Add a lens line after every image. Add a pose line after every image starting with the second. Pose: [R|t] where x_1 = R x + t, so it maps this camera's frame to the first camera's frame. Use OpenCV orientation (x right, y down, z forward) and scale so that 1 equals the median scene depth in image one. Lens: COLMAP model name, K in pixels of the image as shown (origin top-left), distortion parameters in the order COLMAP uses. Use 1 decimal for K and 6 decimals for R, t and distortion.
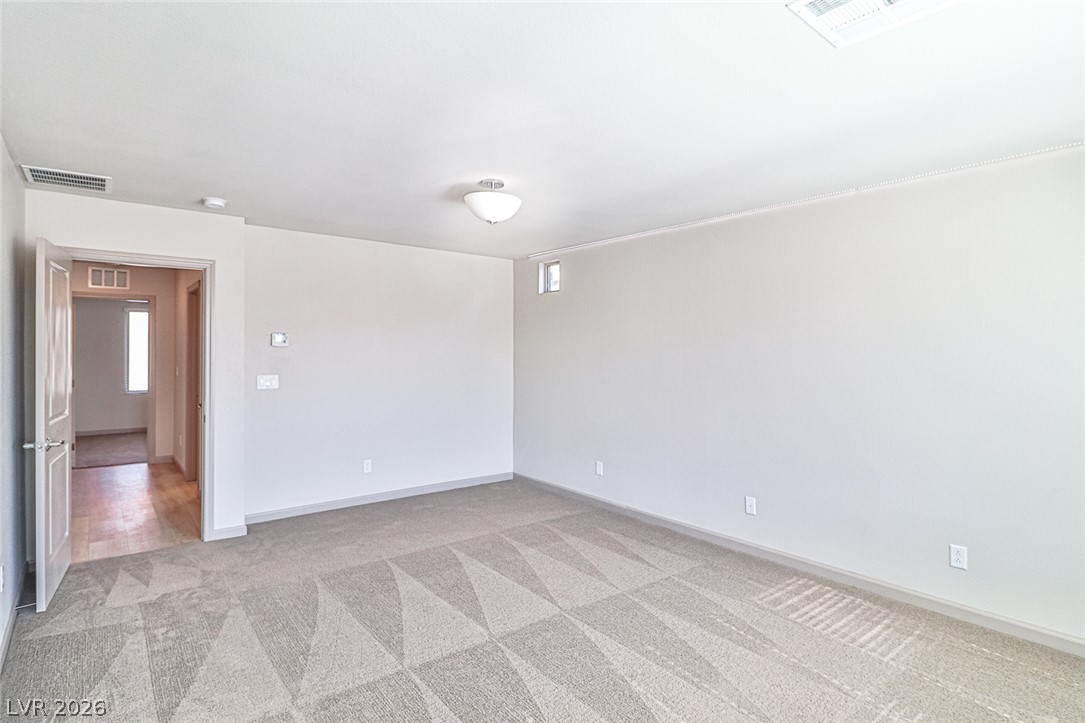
lens RADIAL K [[554.1, 0, 522.9], [0, 554.1, 353.7], [0, 0, 1]] dist [0.005265, -0.007281]
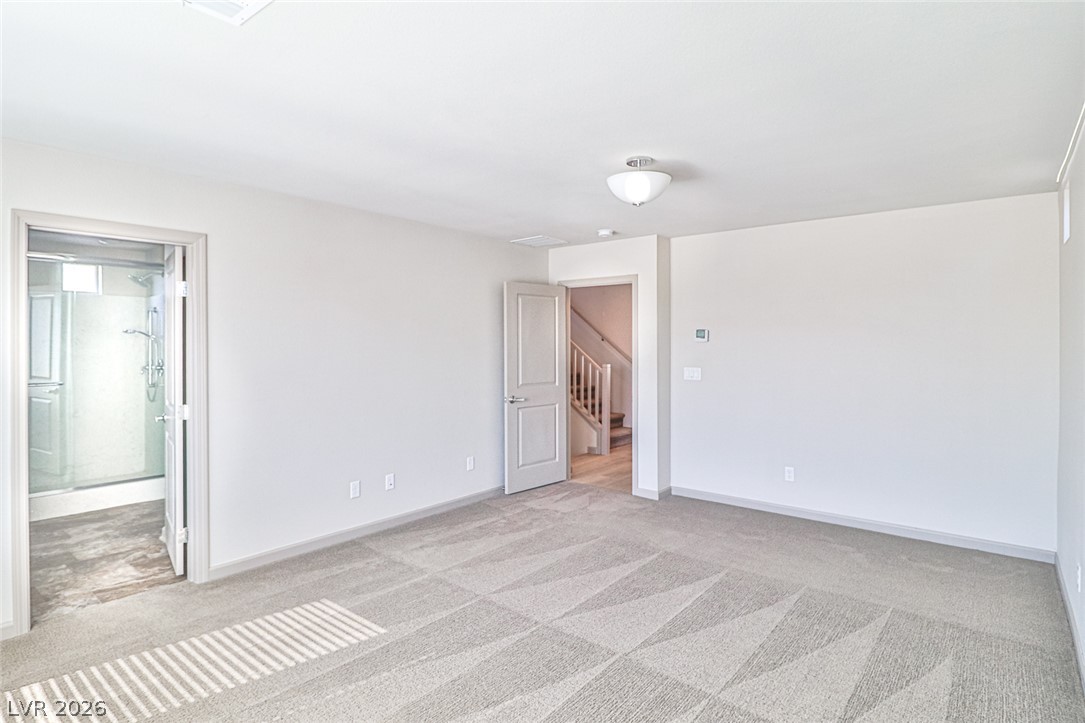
lens RADIAL K [[554.1, 0, 541.5], [0, 554.1, 353.3], [0, 0, 1]] dist [0.005265, -0.007281]
pose [[0.231655, 0.010894, -0.972737, 0.713076], [-0.004091, 0.999939, 0.010224, -0.000876], [0.972789, 0.001611, 0.231685, 0.568402]]
